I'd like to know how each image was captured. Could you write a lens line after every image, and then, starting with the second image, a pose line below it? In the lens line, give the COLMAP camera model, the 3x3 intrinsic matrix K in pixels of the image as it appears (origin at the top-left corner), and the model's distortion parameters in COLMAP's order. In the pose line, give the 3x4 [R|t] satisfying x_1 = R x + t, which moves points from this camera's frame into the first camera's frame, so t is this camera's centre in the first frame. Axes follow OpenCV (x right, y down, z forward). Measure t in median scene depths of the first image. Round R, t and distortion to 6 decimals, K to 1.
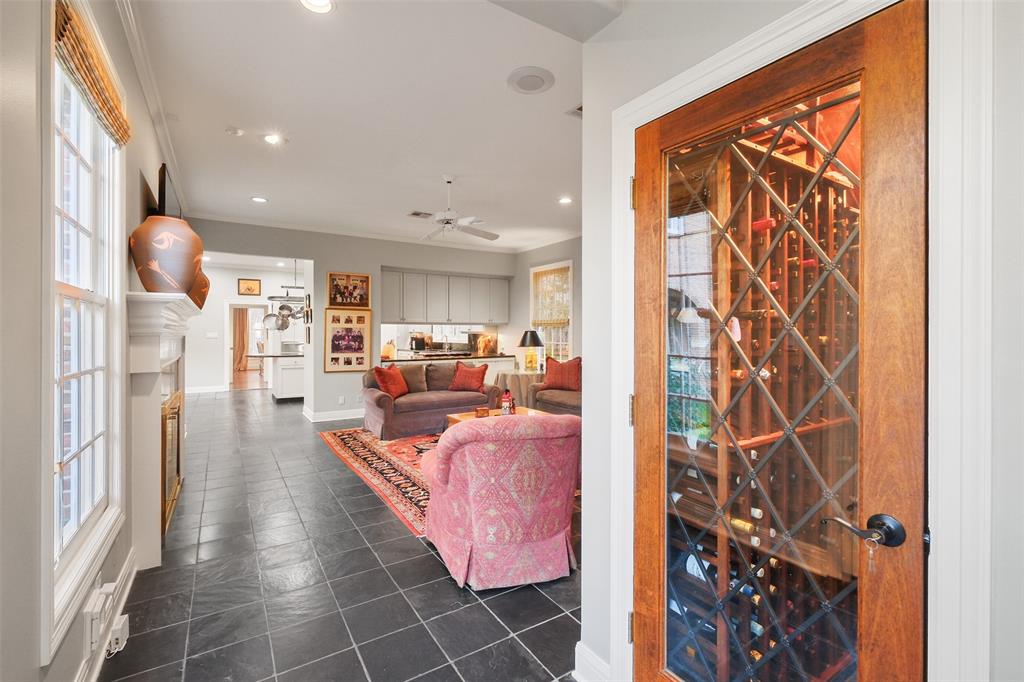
lens RADIAL K [[448.7, 0, 511.4], [0, 448.7, 335.9], [0, 0, 1]] dist [0.002523, 0.000227]
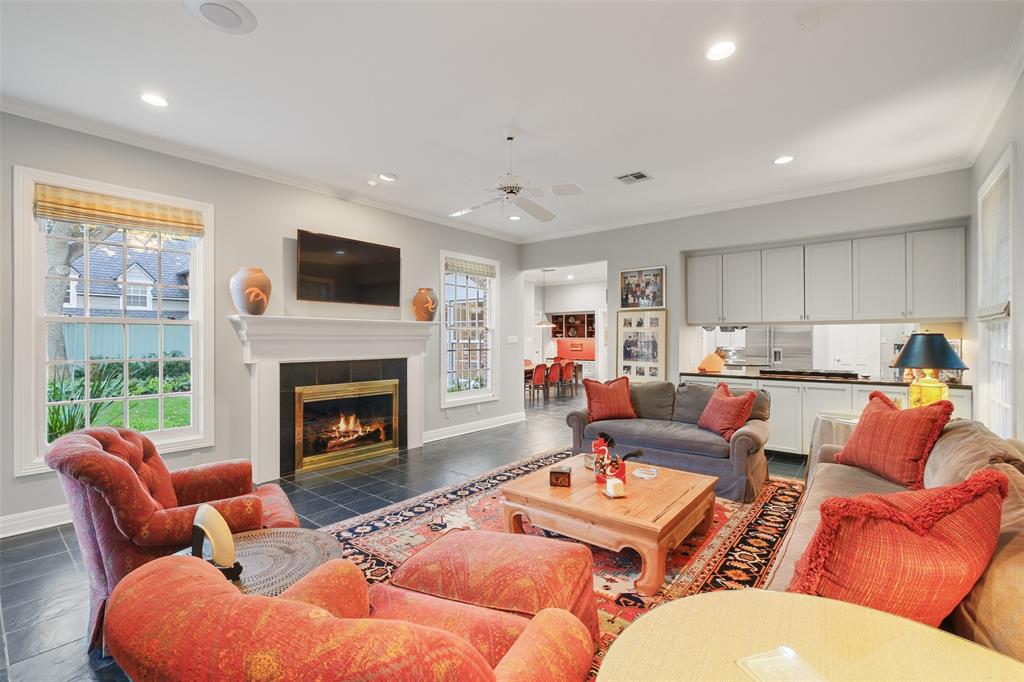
lens RADIAL K [[448.7, 0, 511.4], [0, 448.7, 335.9], [0, 0, 1]] dist [0.002523, 0.000227]
pose [[0.306171, -0.005164, -0.951963, 0.379648], [-0.003461, 0.999973, -0.006537, -0.004207], [0.951970, 0.005296, 0.306145, 0.506478]]
